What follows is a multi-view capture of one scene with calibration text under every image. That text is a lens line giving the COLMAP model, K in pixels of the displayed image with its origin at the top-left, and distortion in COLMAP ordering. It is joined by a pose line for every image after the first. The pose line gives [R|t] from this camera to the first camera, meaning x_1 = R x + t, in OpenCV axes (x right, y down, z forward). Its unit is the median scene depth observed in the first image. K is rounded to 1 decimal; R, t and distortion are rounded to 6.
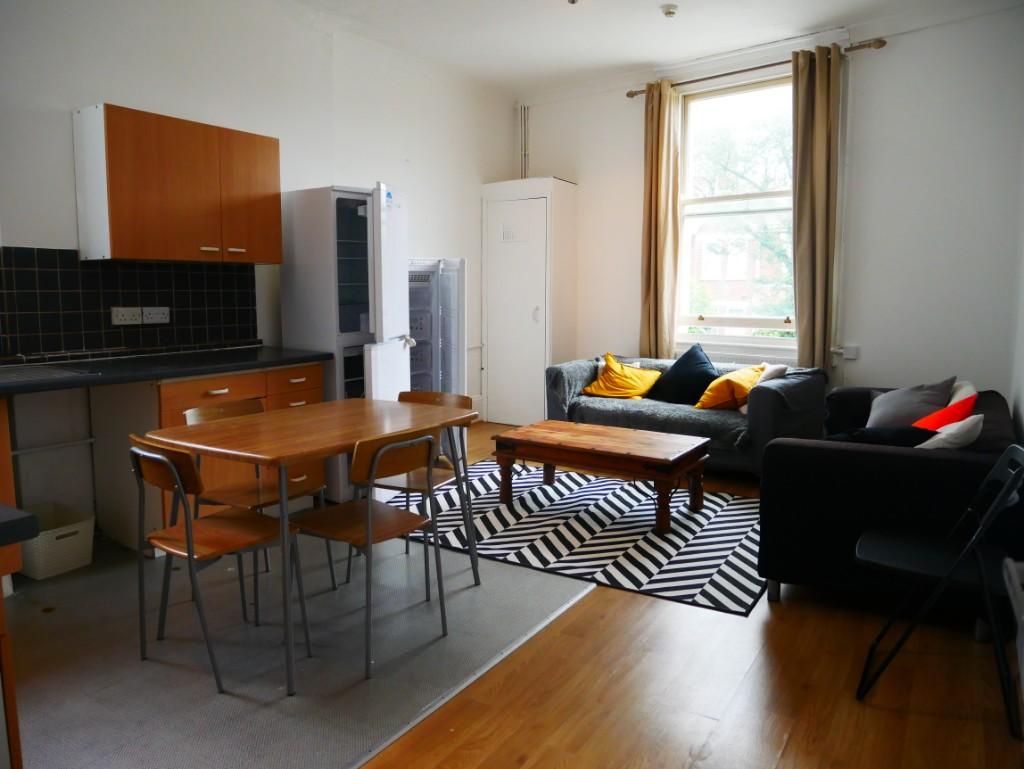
lens RADIAL K [[743.3, 0, 512.0], [0, 743.3, 384.5], [0, 0, 1]] dist [-0.005518, -0.002258]
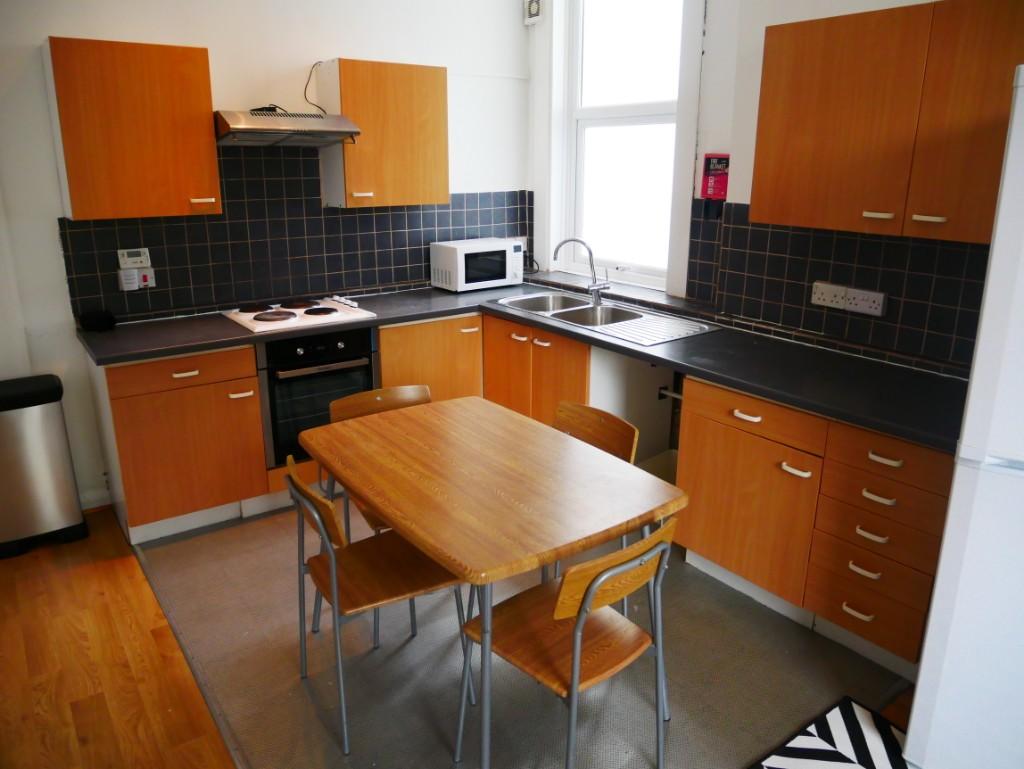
lens RADIAL K [[743.3, 0, 512.0], [0, 743.3, 384.5], [0, 0, 1]] dist [-0.005518, -0.002258]
pose [[-0.367884, 0.276450, -0.887827, 0.313521], [-0.122099, 0.932156, 0.340846, -0.227166], [0.921821, 0.233795, -0.309171, 0.948136]]
